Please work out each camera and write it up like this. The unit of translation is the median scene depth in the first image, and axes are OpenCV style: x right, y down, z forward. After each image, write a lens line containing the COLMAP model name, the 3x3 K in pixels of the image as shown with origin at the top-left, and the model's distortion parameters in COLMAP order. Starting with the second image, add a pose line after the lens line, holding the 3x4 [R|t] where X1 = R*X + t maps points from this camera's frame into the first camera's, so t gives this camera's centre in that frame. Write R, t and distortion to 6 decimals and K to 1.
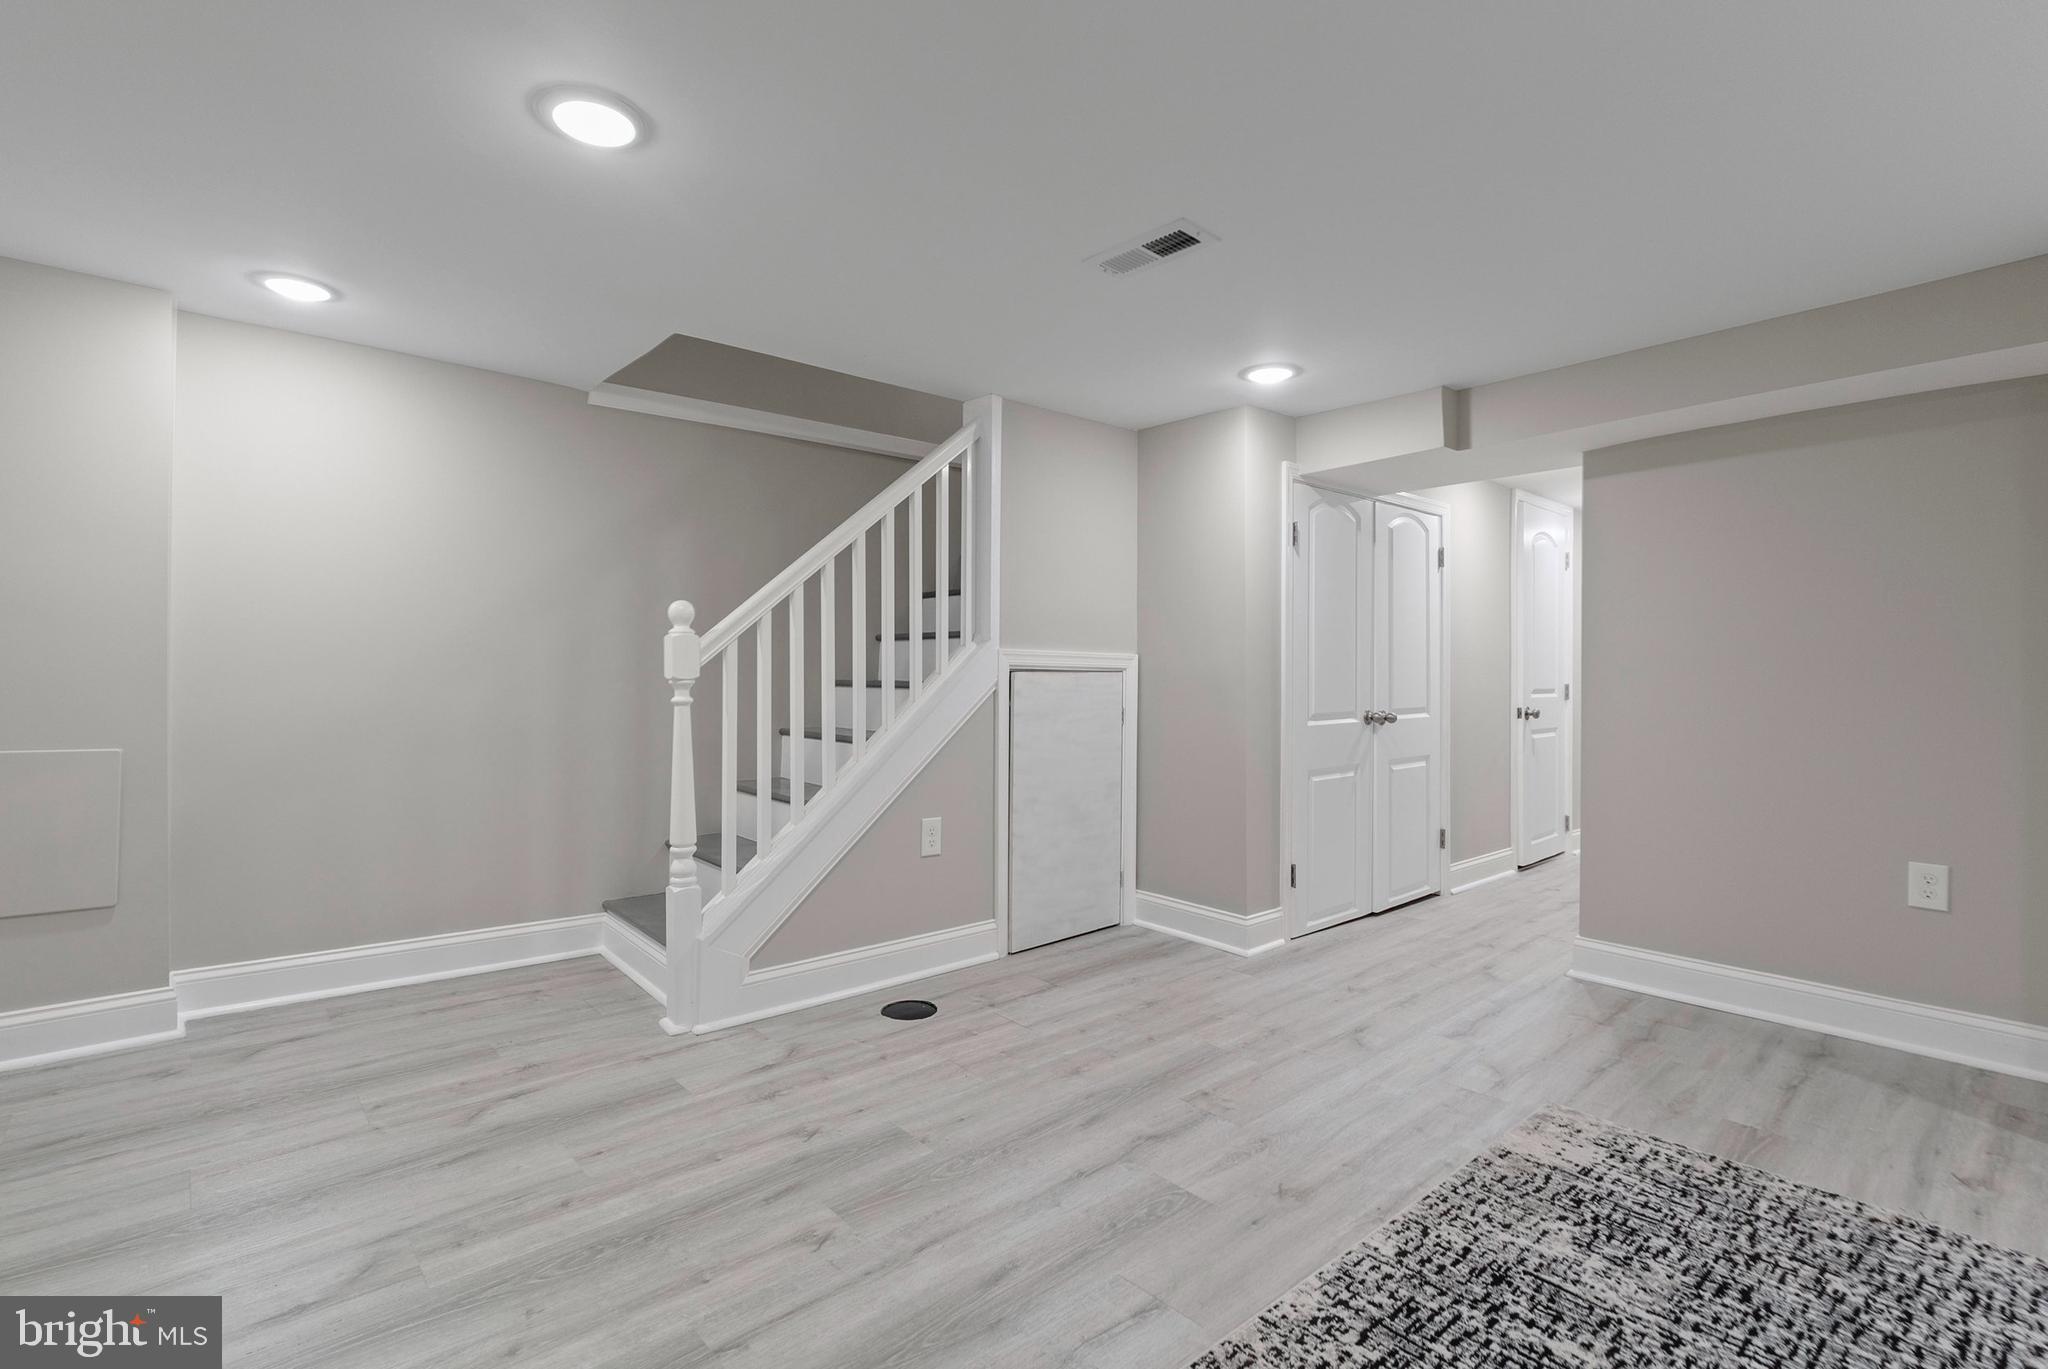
lens RADIAL K [[951.2, 0, 1006.7], [0, 951.2, 675.6], [0, 0, 1]] dist [-0.000556, 0.000217]
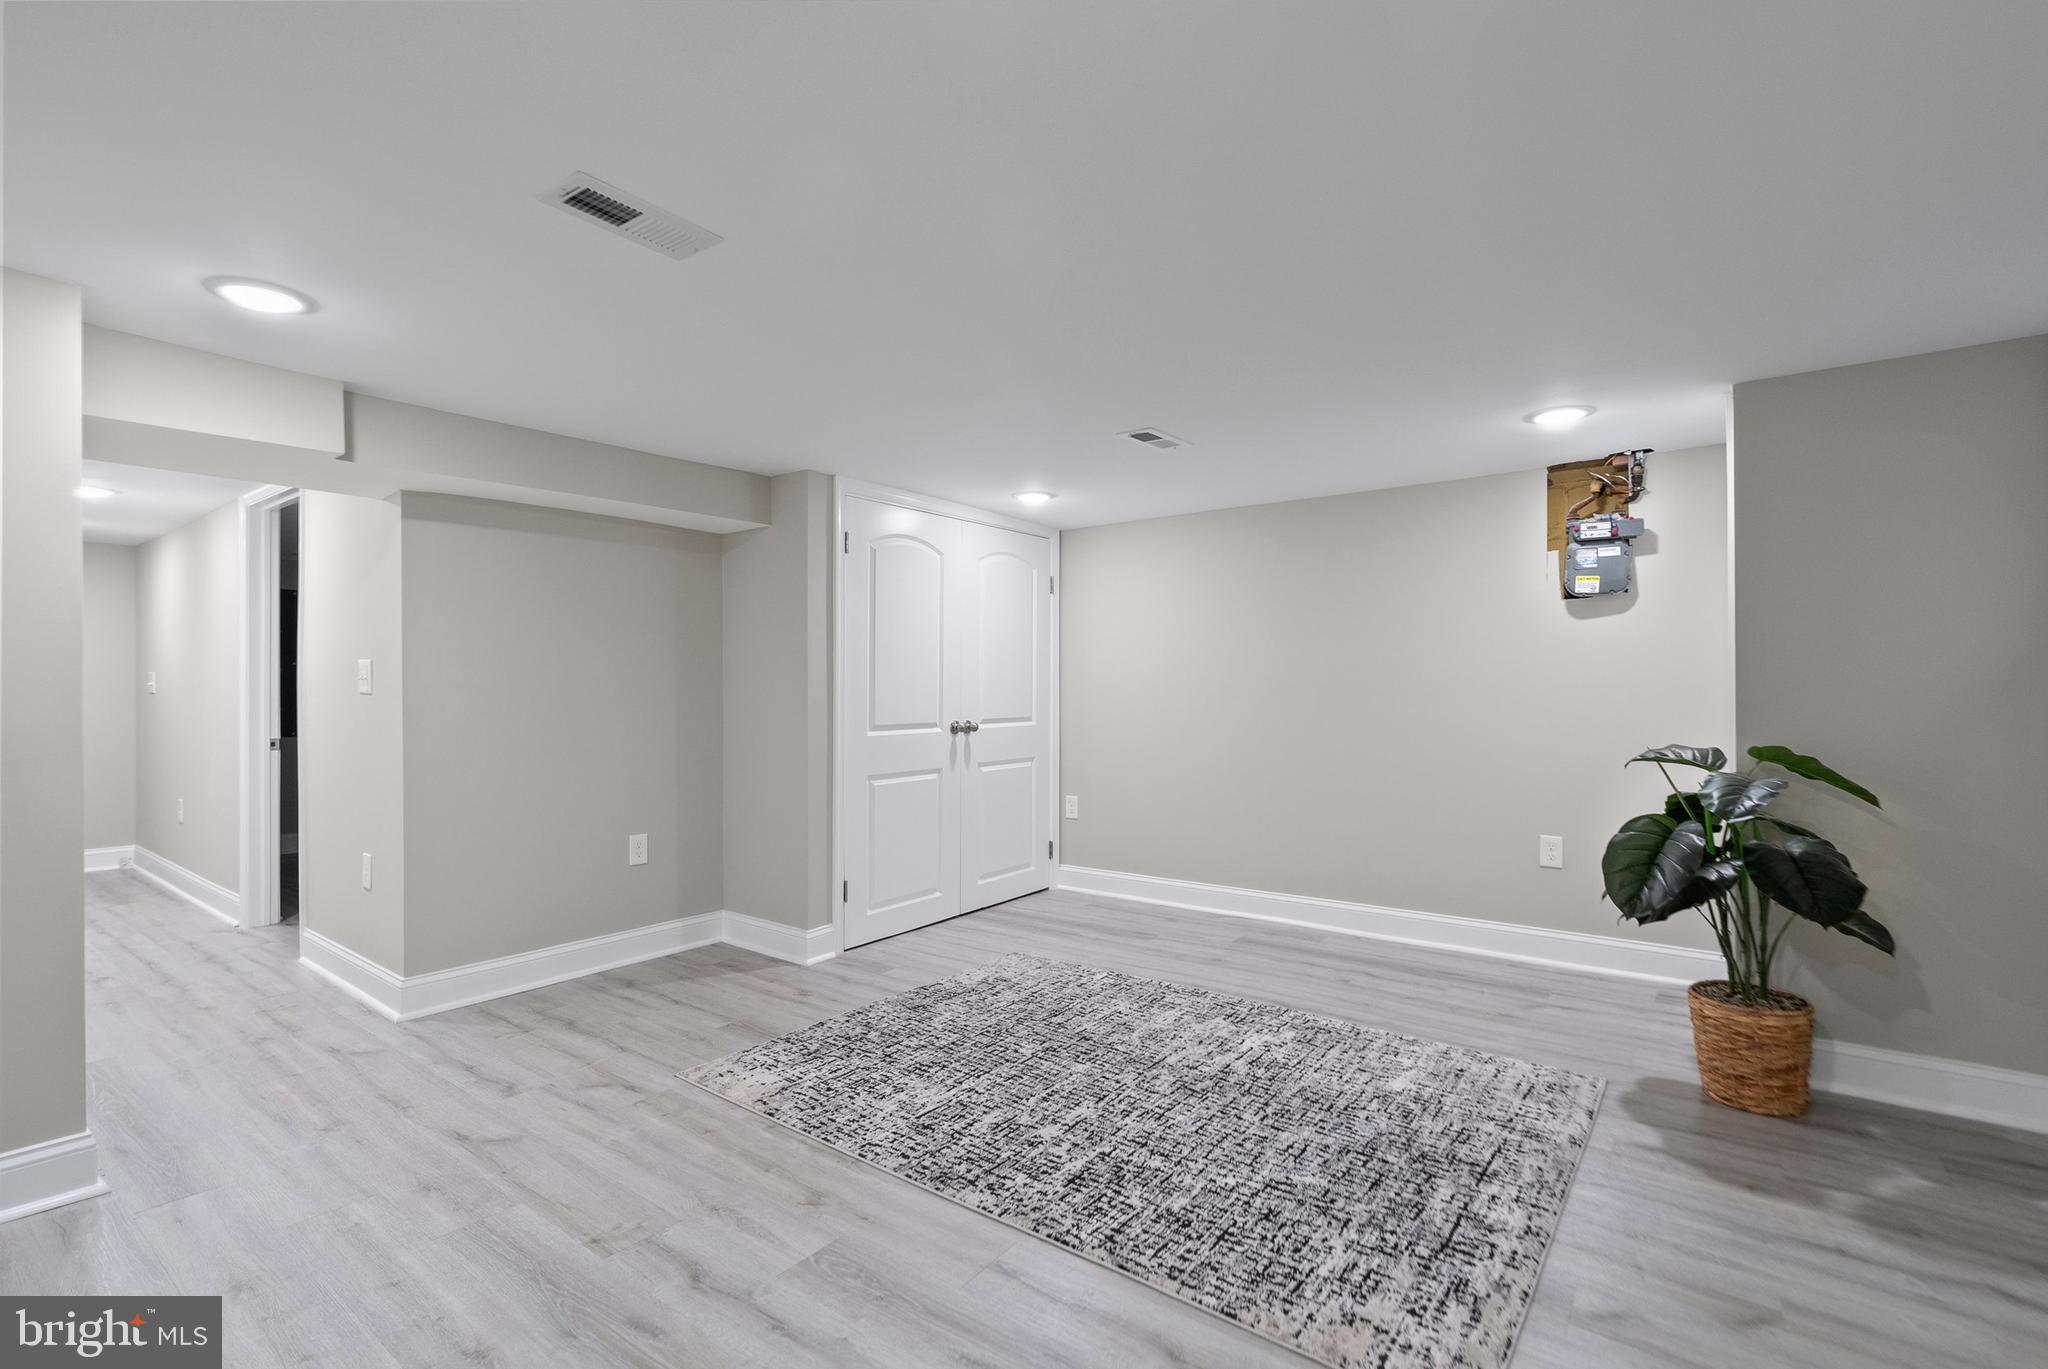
lens RADIAL K [[910.3, 0, 1021.1], [0, 910.3, 690.3], [0, 0, 1]] dist [-0.002216, -0.000032]
pose [[-0.197570, -0.008362, 0.980253, -0.541097], [-0.002198, 0.999965, 0.008087, -0.041996], [-0.980286, -0.000557, -0.197581, 0.668019]]
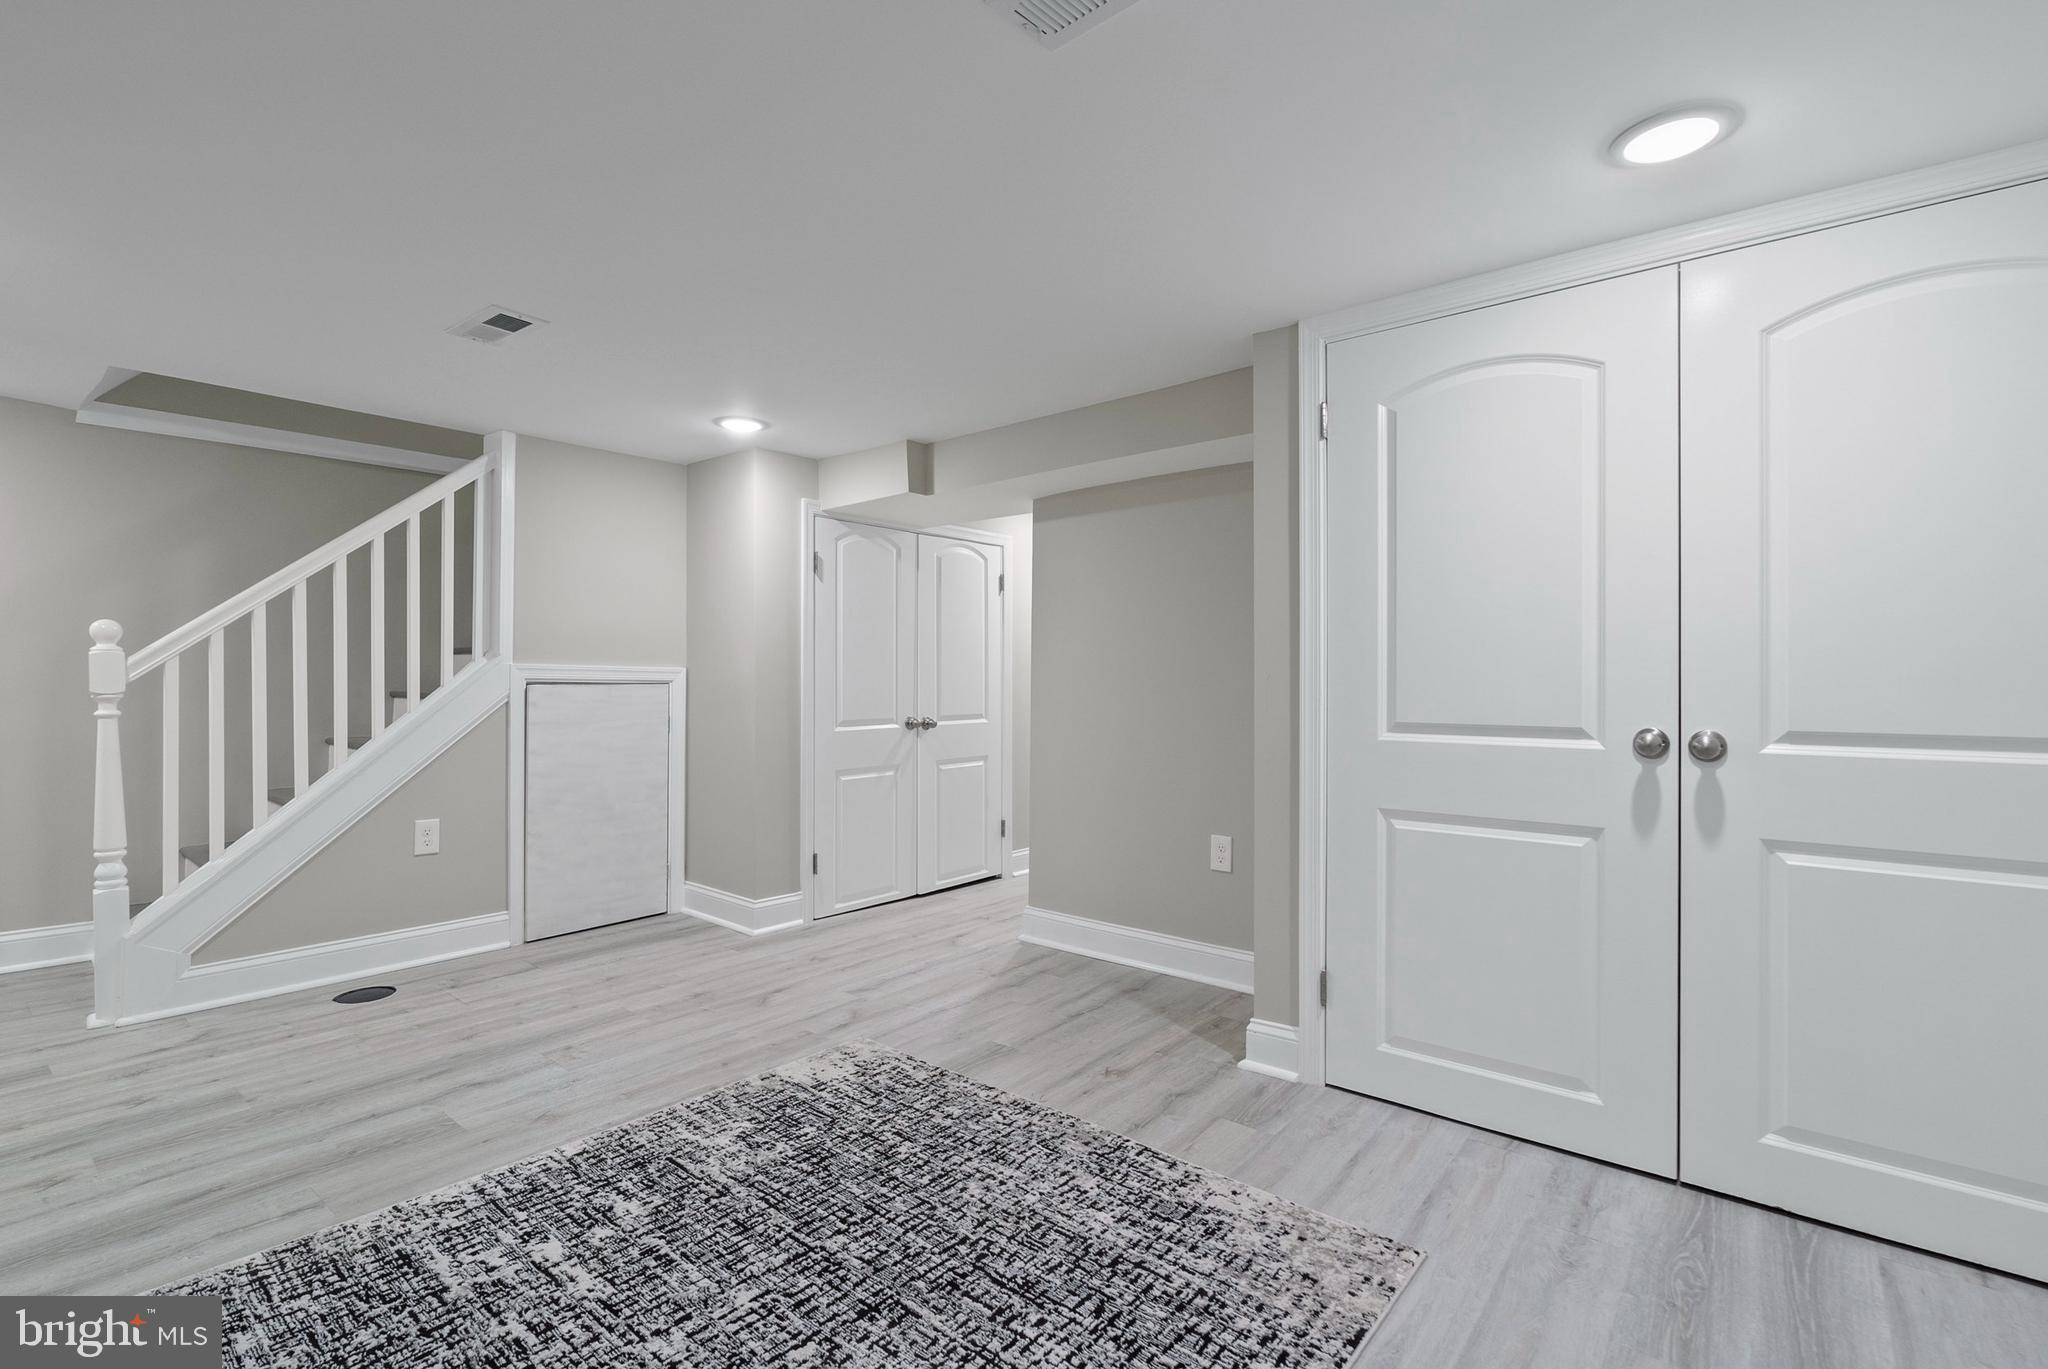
lens RADIAL K [[939.1, 0, 1024.0], [0, 939.1, 684.5], [0, 0, 1]] dist [-0.003076, 0.000330]
pose [[0.986250, -0.000294, 0.165259, 0.481825], [-0.000454, 0.999990, 0.004486, -0.011203], [-0.165258, -0.004500, 0.986240, -0.193941]]
